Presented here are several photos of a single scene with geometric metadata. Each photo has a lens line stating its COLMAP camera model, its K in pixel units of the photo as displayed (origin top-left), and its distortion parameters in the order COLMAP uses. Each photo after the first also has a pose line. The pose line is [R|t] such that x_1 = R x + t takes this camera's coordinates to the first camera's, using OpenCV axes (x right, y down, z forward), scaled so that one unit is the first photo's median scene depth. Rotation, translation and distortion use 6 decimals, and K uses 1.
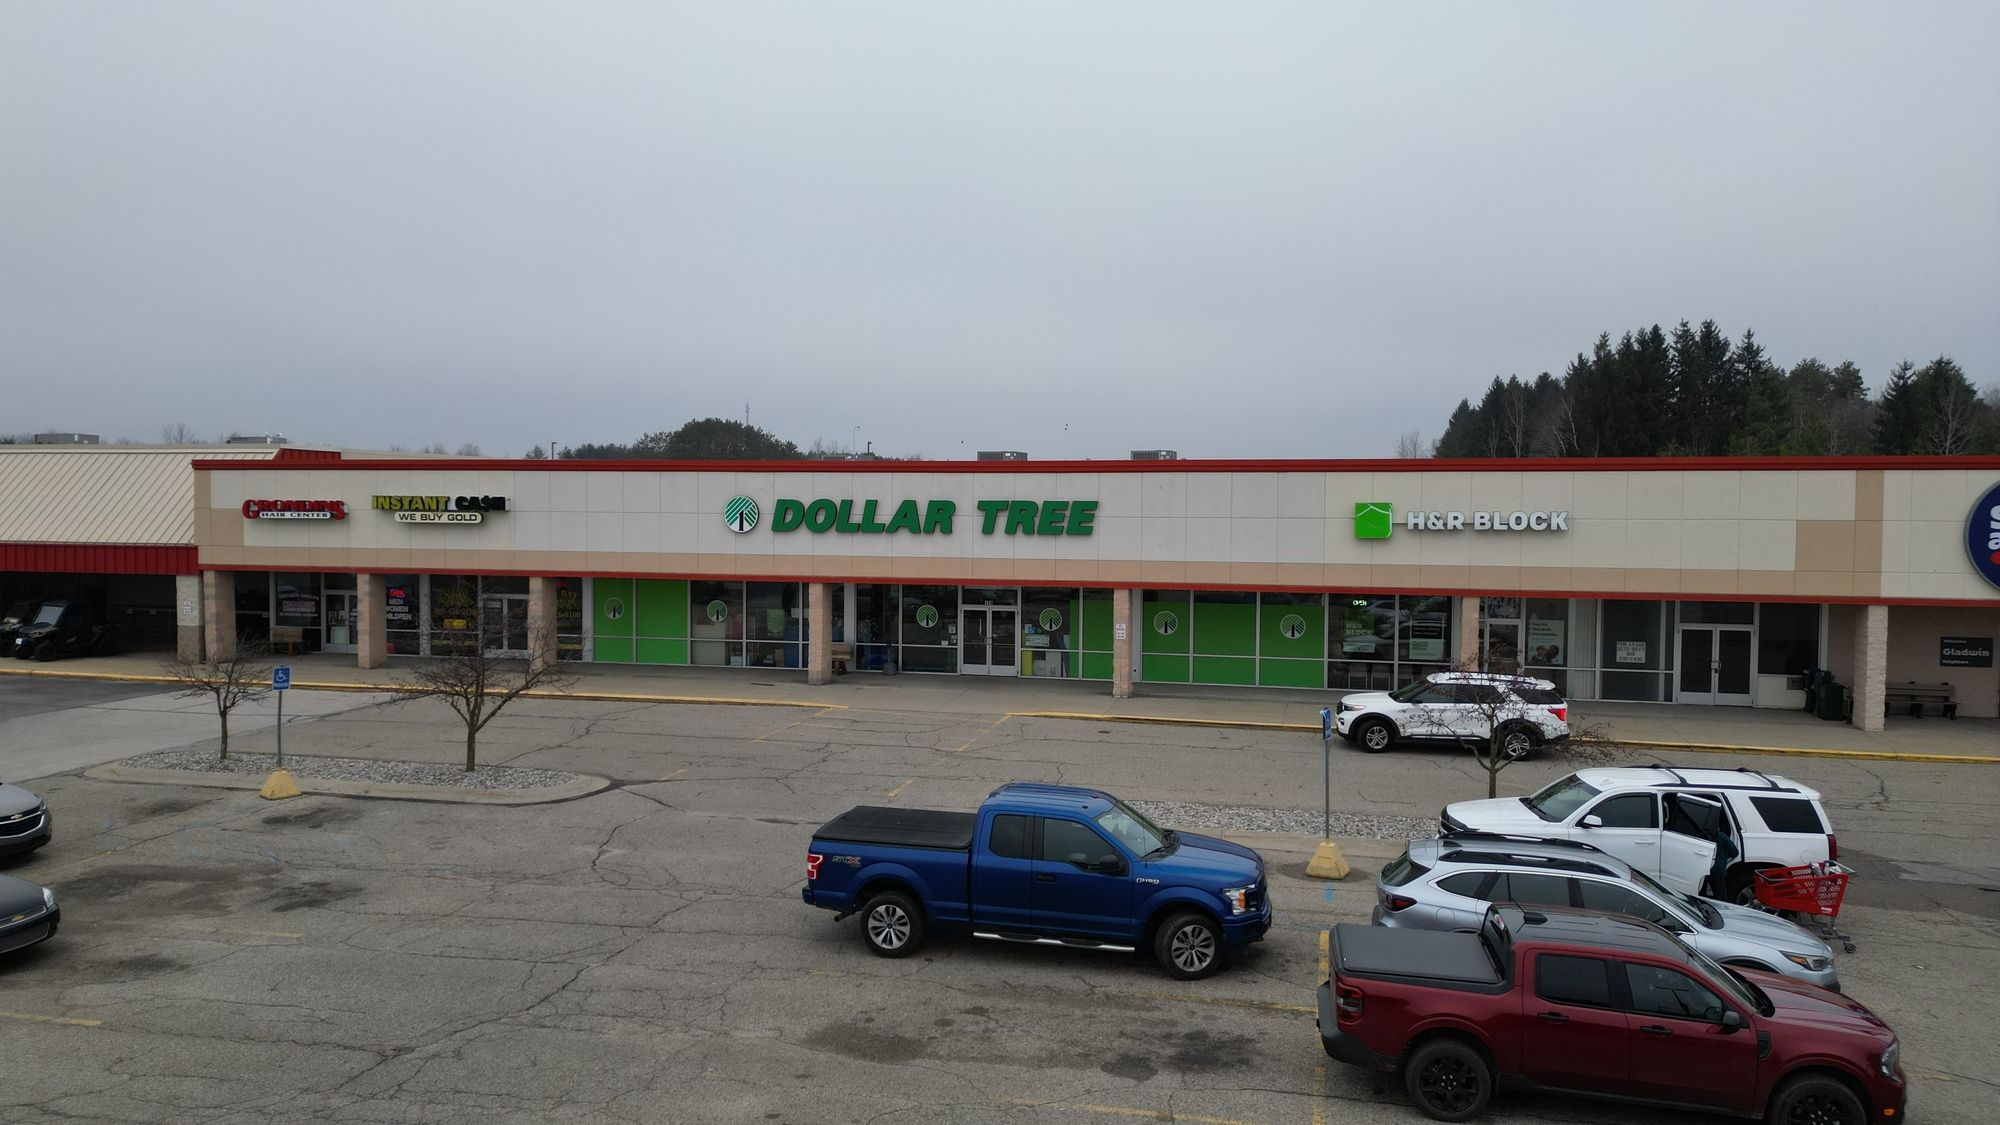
lens RADIAL K [[1384.5, 0, 1000.0], [0, 1384.5, 562.5], [0, 0, 1]] dist [0.097963, -0.103175]
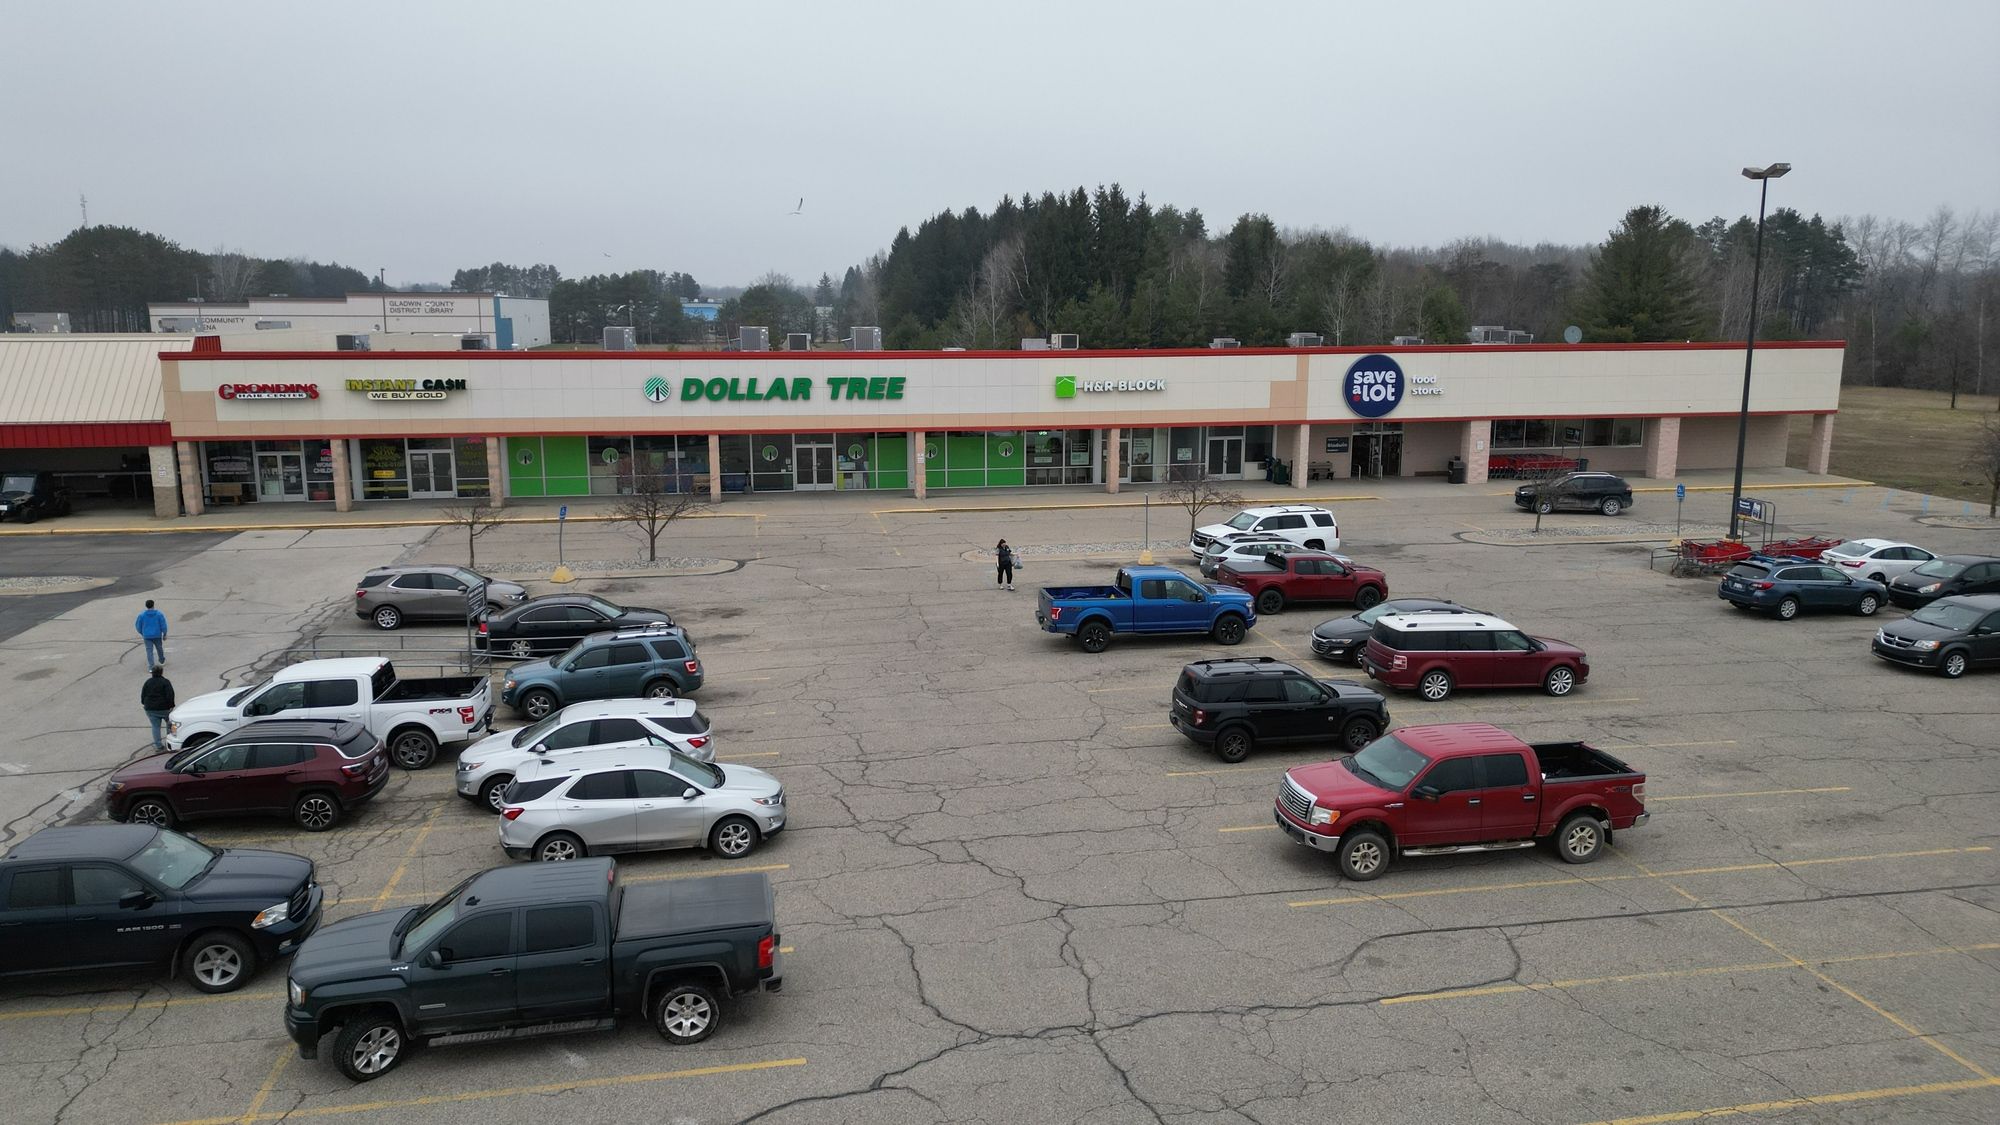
lens RADIAL K [[1386.3, 0, 1000.8], [0, 1386.3, 570.7], [0, 0, 1]] dist [0.096560, -0.106786]
pose [[0.908785, -0.084830, 0.408550, -0.486342], [0.023909, 0.988094, 0.151981, -0.062396], [-0.416579, -0.128350, 0.899993, -0.502443]]
